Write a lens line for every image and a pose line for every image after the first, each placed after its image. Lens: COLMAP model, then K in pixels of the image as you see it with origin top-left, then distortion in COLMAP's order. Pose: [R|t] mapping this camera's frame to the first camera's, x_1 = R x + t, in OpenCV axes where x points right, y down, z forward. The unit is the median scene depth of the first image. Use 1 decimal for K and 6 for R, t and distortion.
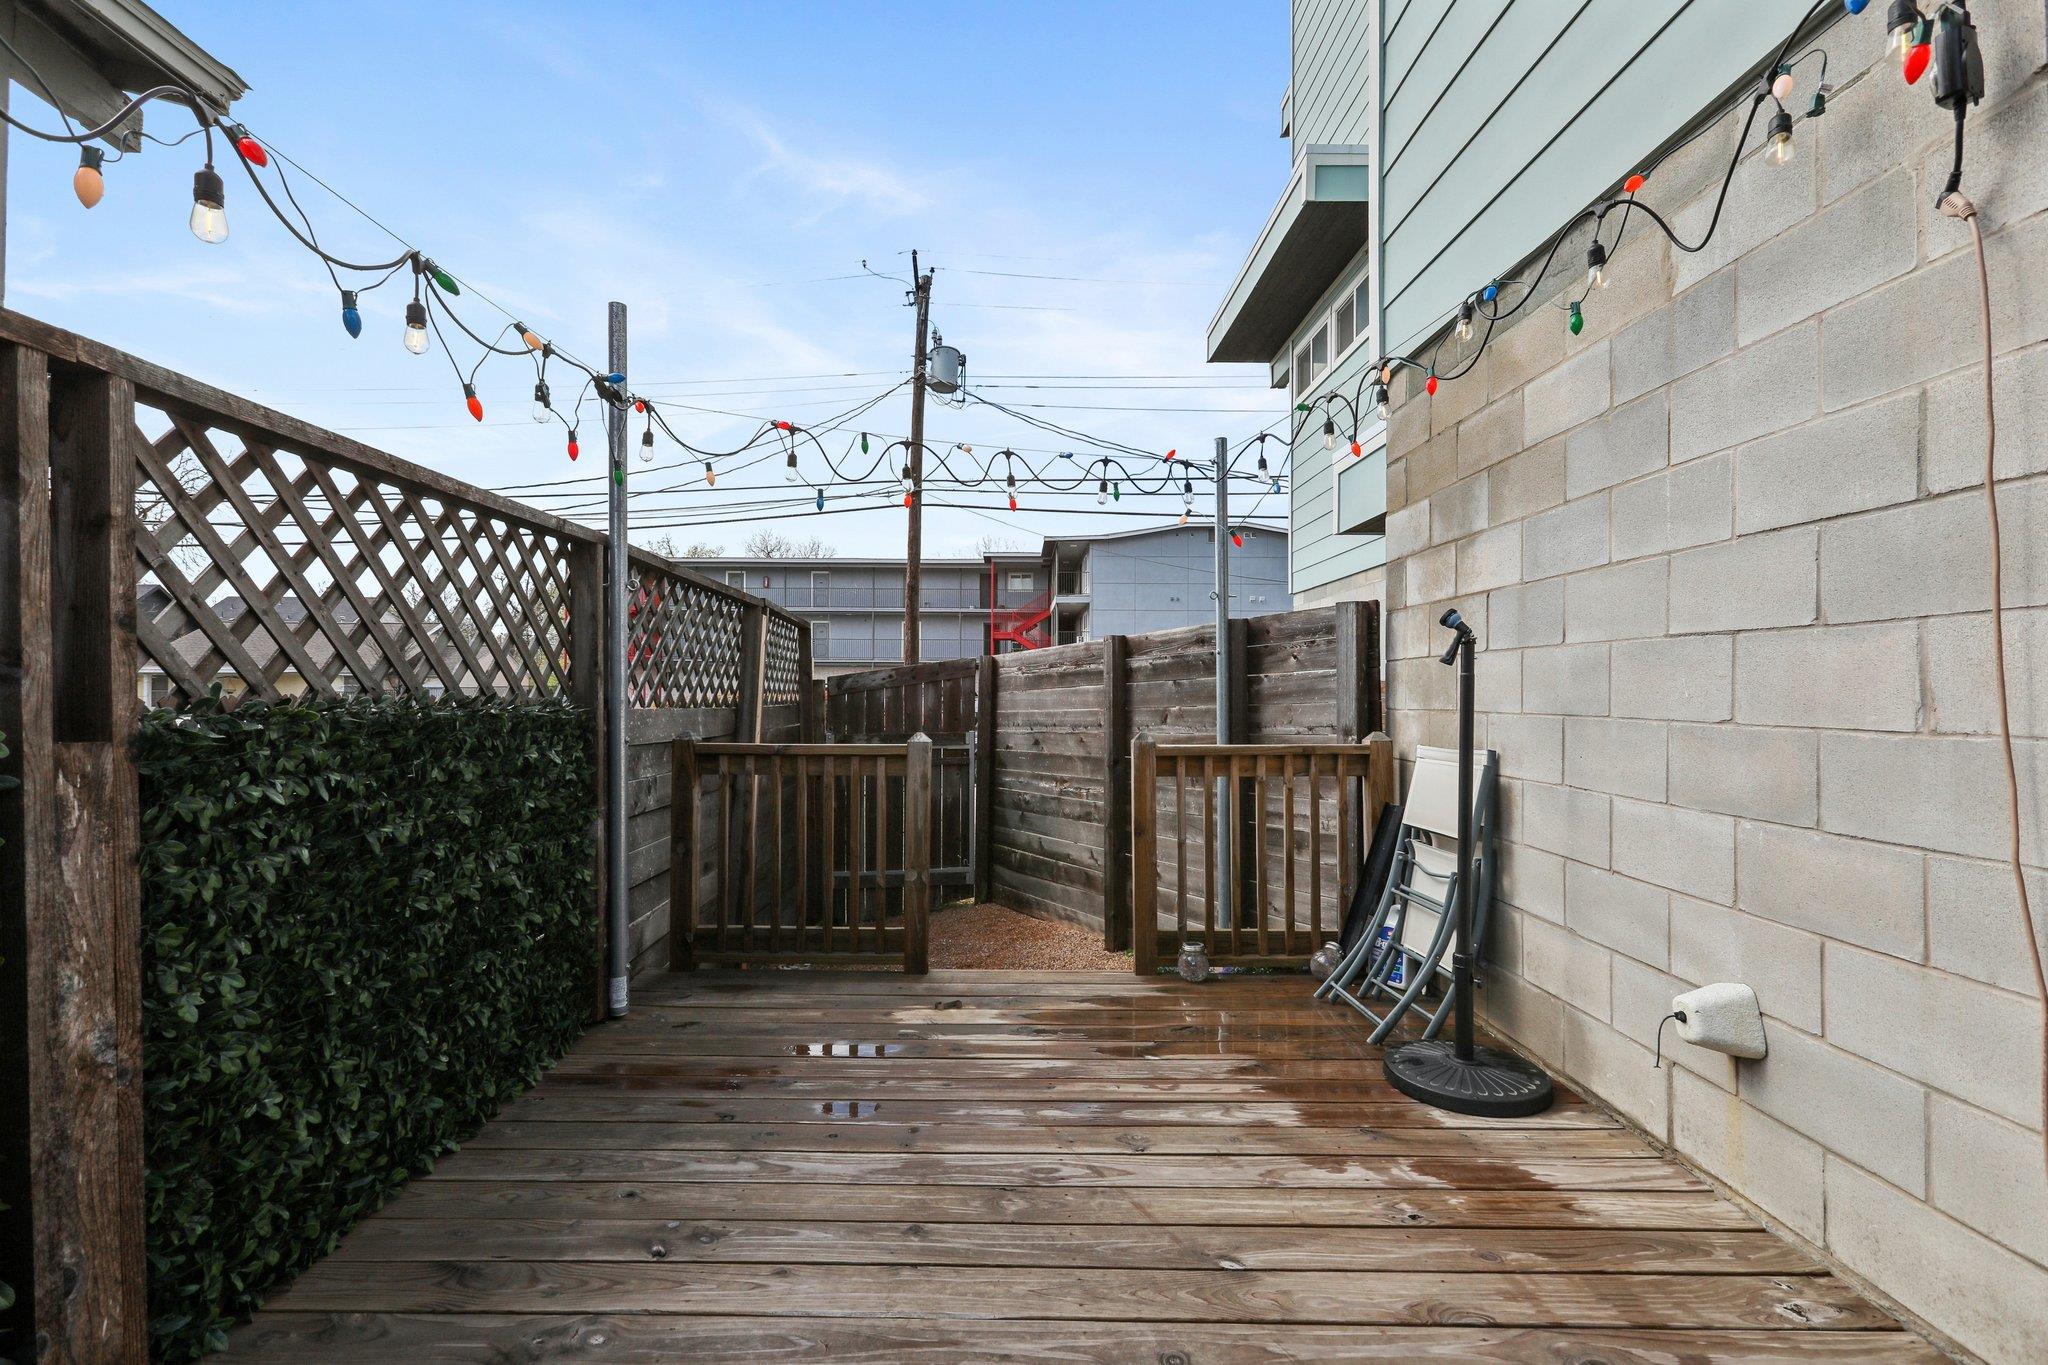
lens RADIAL K [[903.2, 0, 1022.7], [0, 903.2, 686.2], [0, 0, 1]] dist [0.000177, -0.000630]
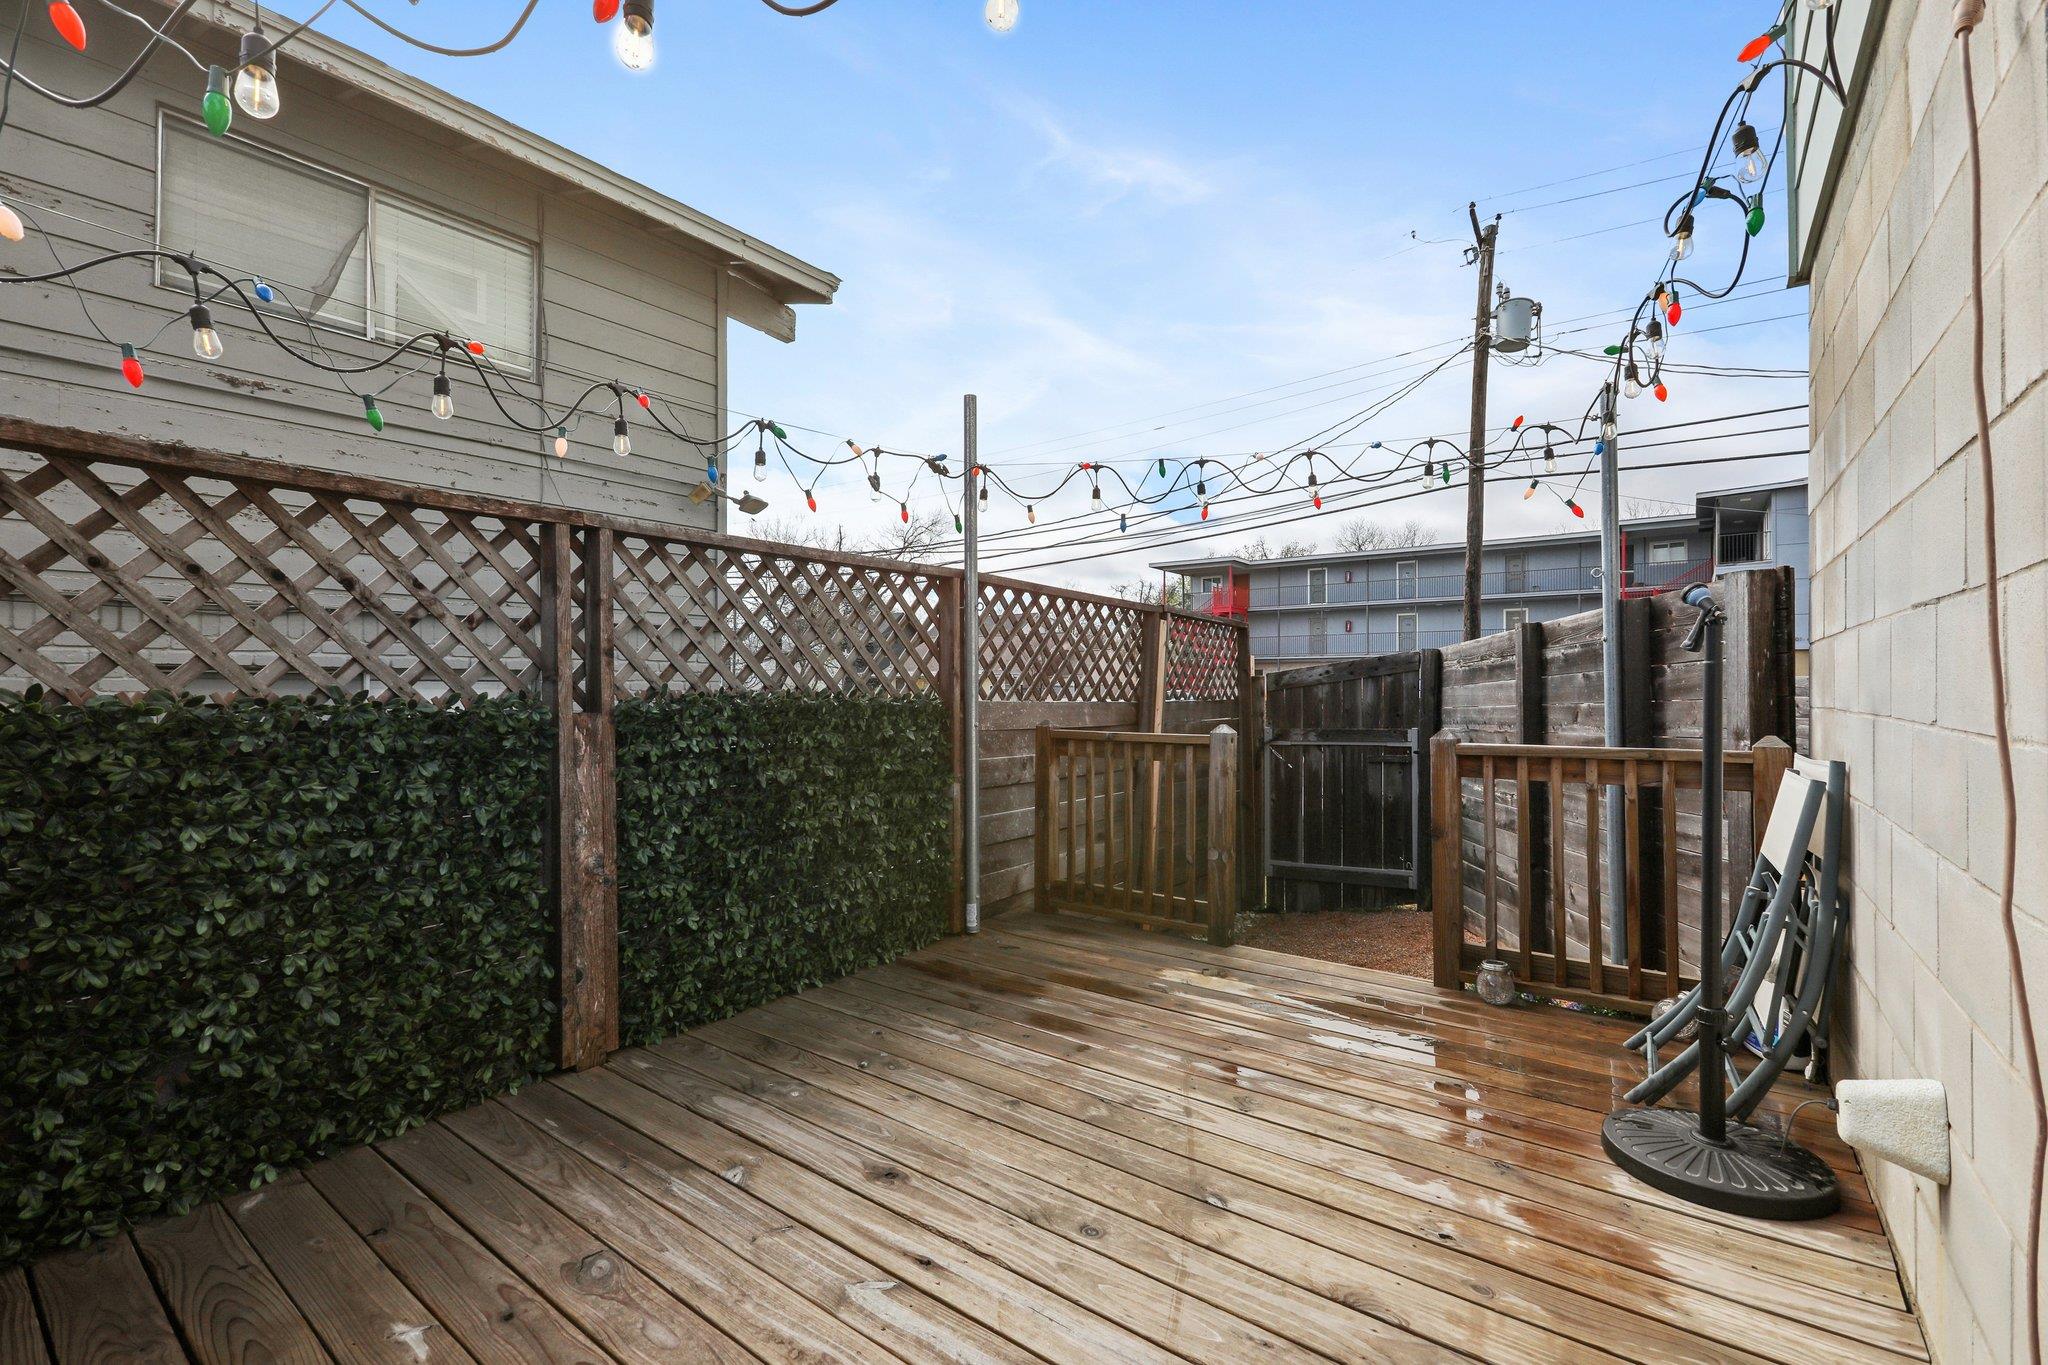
lens RADIAL K [[903.2, 0, 1021.2], [0, 903.2, 682.7], [0, 0, 1]] dist [0.000177, -0.000630]
pose [[0.801387, -0.006692, -0.598109, 0.454596], [0.006582, 0.999976, -0.002369, 0.002634], [0.598110, -0.002038, 0.801411, -0.019831]]
